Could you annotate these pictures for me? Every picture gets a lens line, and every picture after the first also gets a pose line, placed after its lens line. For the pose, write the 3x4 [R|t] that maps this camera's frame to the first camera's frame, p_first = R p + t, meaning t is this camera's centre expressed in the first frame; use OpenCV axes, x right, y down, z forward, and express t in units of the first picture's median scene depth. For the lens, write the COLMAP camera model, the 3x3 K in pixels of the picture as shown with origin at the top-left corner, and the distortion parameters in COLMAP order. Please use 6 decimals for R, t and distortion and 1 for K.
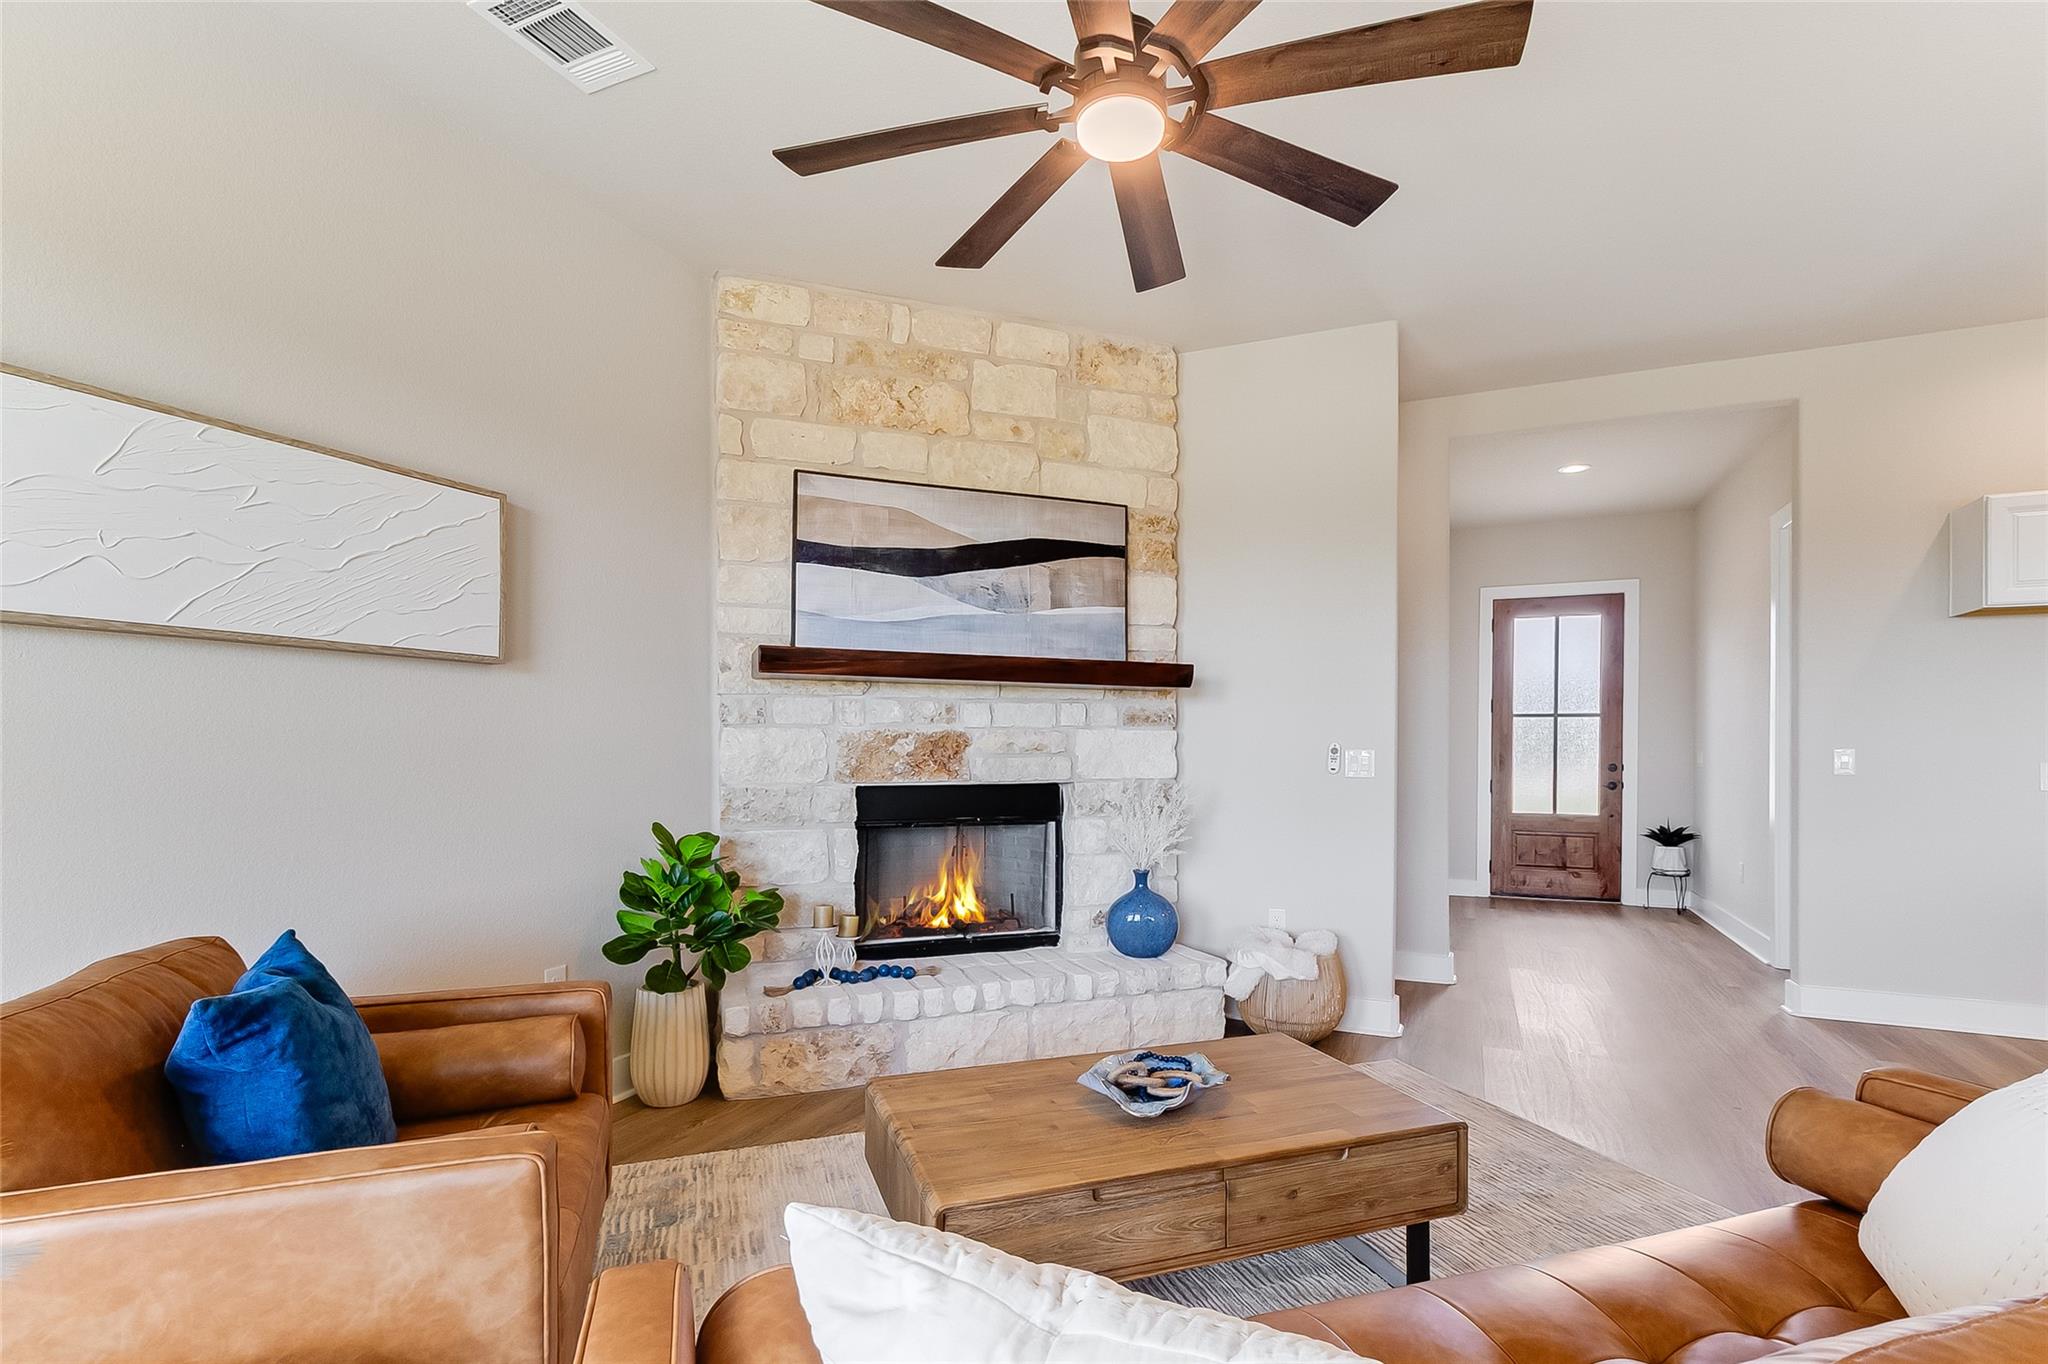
lens RADIAL K [[965.8, 0, 1037.0], [0, 965.8, 756.6], [0, 0, 1]] dist [0.005558, 0.000728]
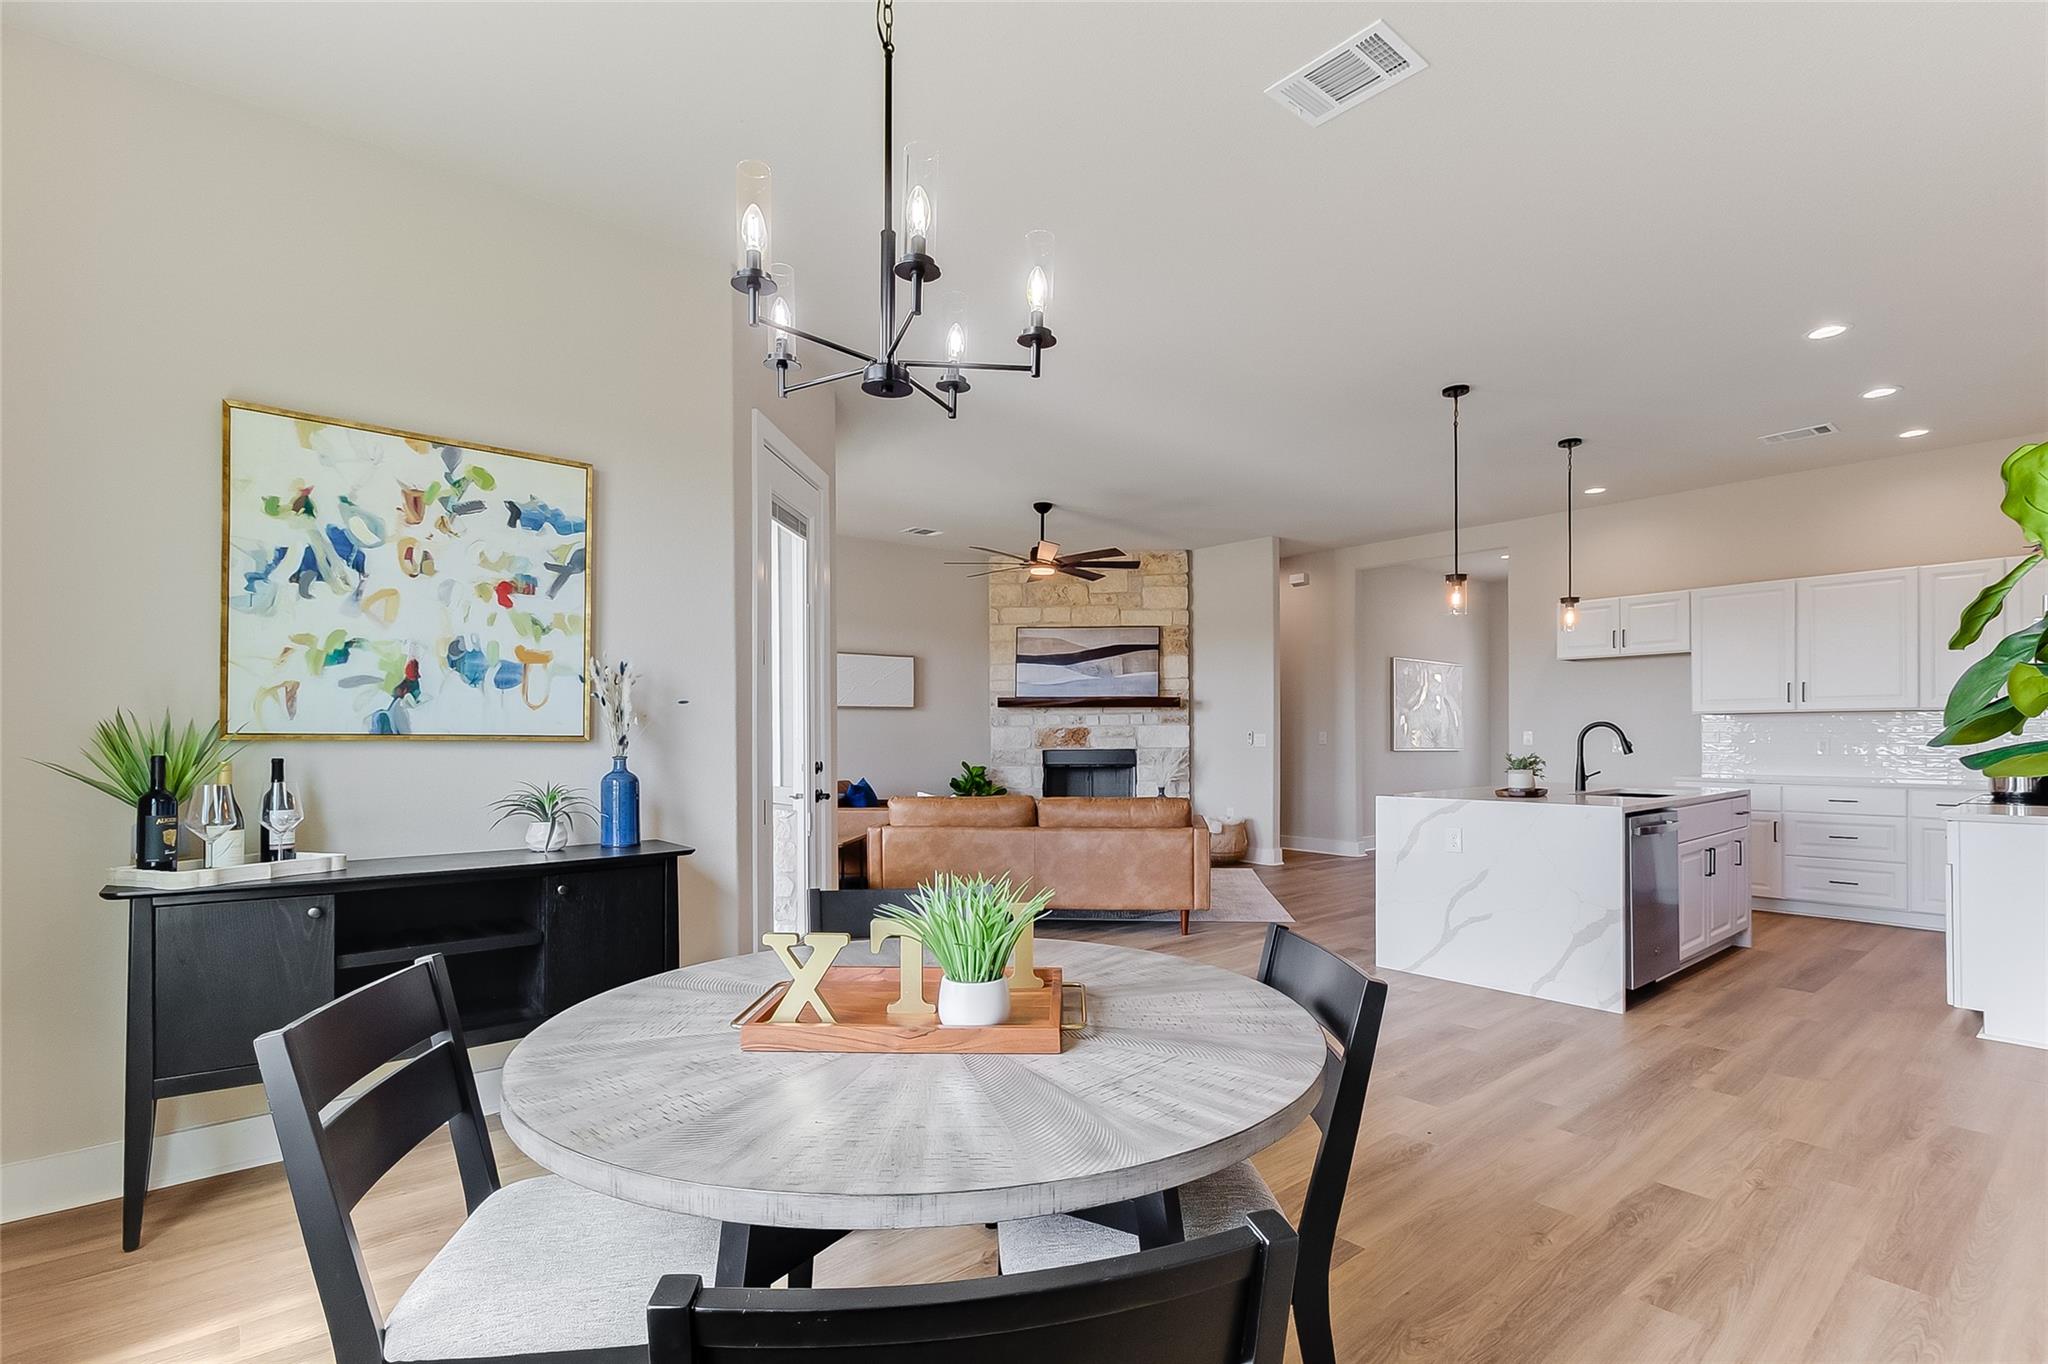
lens RADIAL K [[957.7, 0, 1043.9], [0, 957.7, 737.7], [0, 0, 1]] dist [0.003559, 0.000596]
pose [[0.900457, -0.005164, -0.434914, 0.878820], [0.003846, 0.999985, -0.003912, 0.008529], [0.434928, 0.001850, 0.900463, -1.209594]]
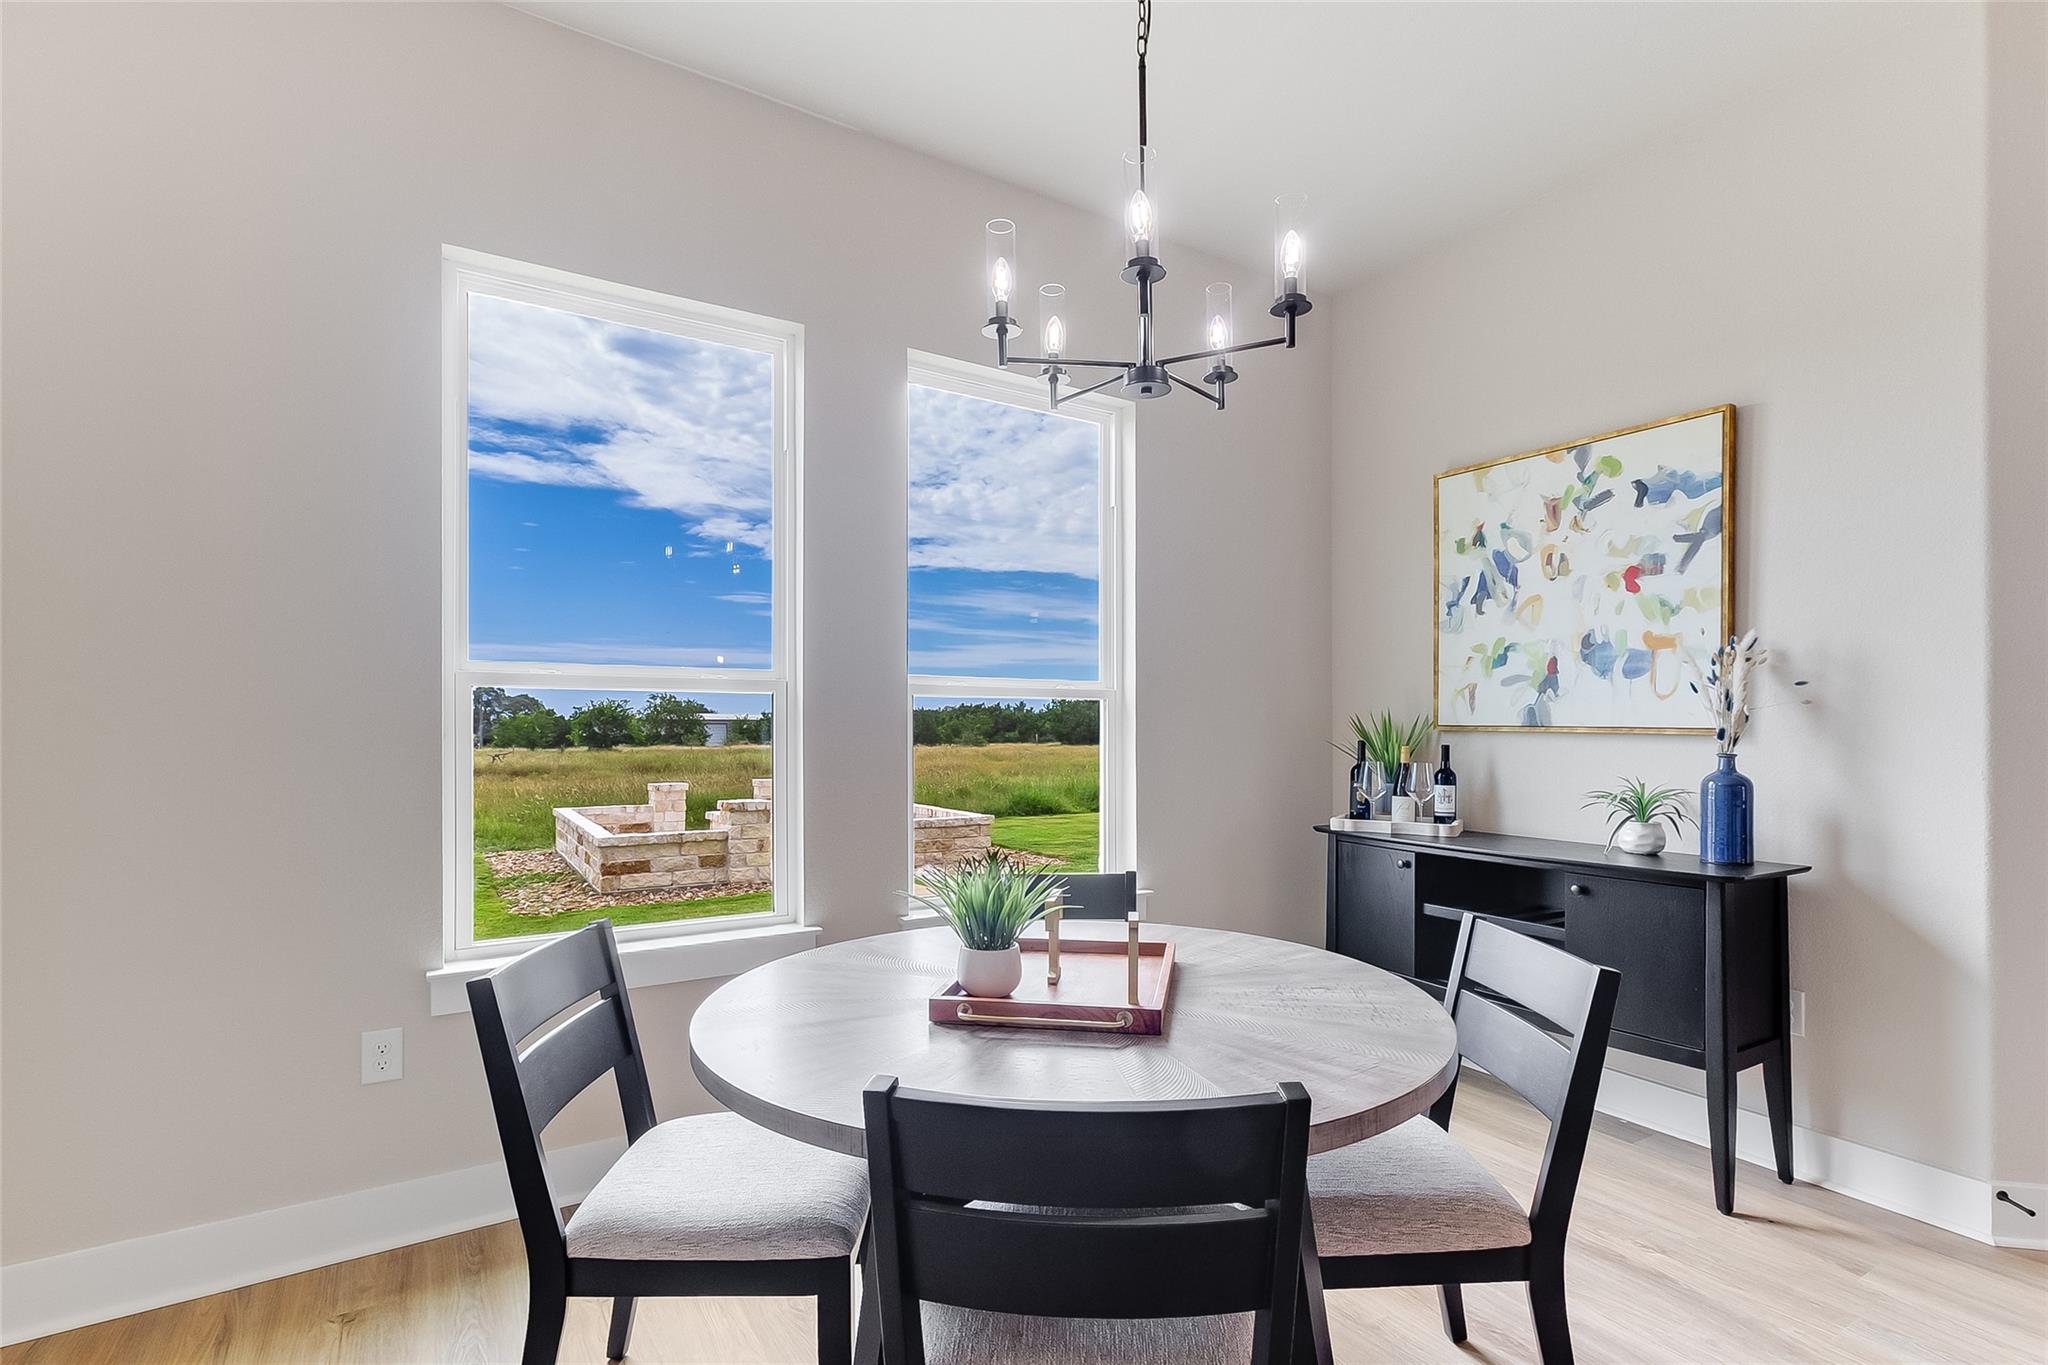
lens RADIAL K [[959.7, 0, 1053.8], [0, 959.7, 724.8], [0, 0, 1]] dist [0.003528, 0.000474]
pose [[-0.546102, -0.006893, -0.837690, 1.014446], [-0.007521, 0.999966, -0.003325, 0.005648], [0.837685, 0.004484, -0.546136, -0.663159]]
